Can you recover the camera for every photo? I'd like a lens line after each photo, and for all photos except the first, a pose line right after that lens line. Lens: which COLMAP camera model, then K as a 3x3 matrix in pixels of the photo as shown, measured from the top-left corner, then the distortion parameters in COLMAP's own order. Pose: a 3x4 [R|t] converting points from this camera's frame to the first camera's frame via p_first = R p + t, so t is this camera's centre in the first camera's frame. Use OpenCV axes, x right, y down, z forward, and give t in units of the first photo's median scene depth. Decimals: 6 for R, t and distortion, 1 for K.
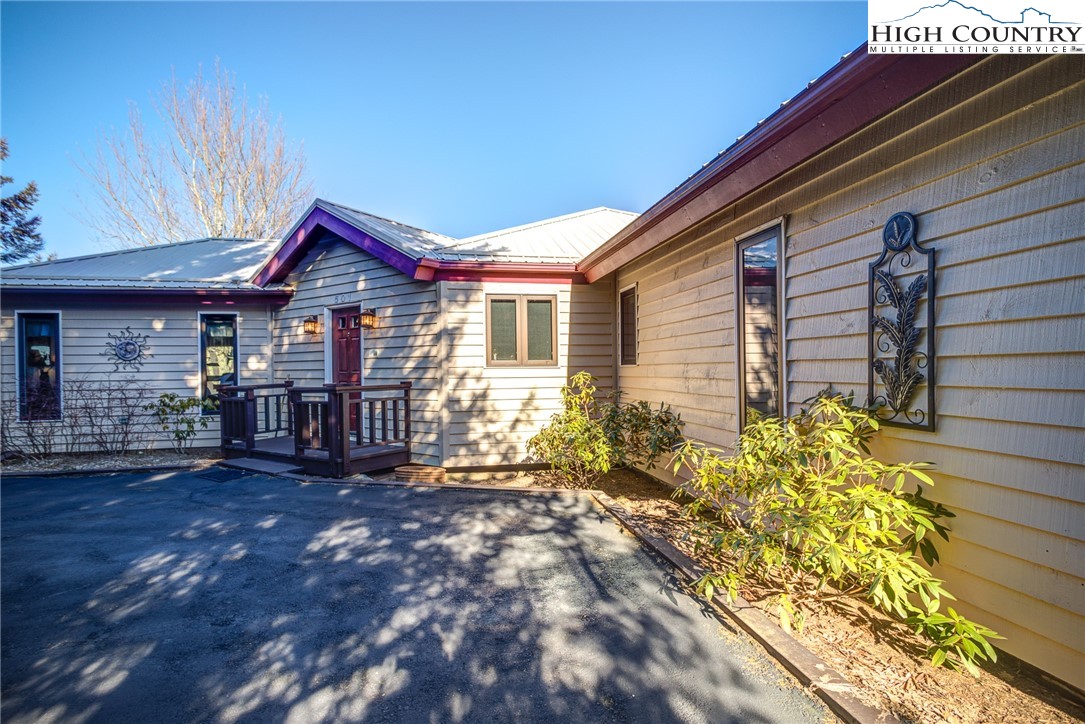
lens RADIAL K [[526.2, 0, 542.5], [0, 526.2, 362.0], [0, 0, 1]] dist [-0.016780, 0.005734]
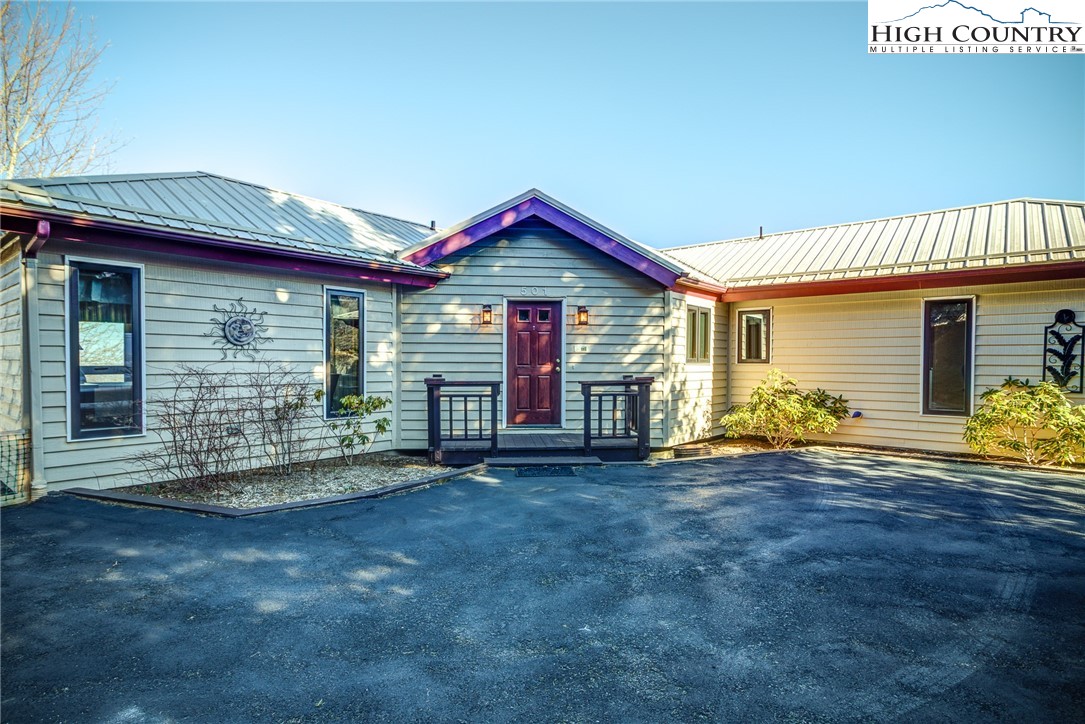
lens RADIAL K [[577.6, 0, 534.5], [0, 577.6, 372.3], [0, 0, 1]] dist [-0.001198, 0.000378]
pose [[0.778620, 0.004353, 0.627480, -1.115140], [-0.023340, 0.999485, 0.022028, 0.008402], [-0.627061, -0.031797, 0.778321, 0.152345]]
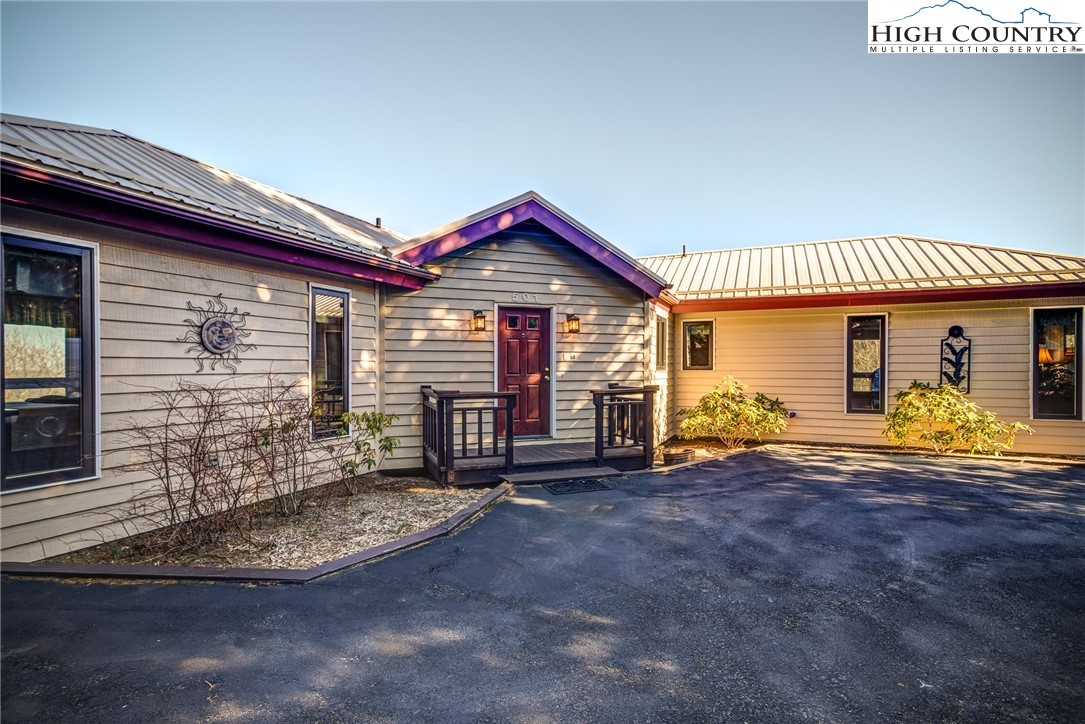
lens RADIAL K [[541.7, 0, 540.1], [0, 541.7, 371.3], [0, 0, 1]] dist [0.005084, 0.000857]
pose [[0.564586, 0.005096, 0.825359, -1.236597], [-0.018822, 0.999800, 0.006702, 0.006493], [-0.825160, -0.019319, 0.564569, 0.437334]]
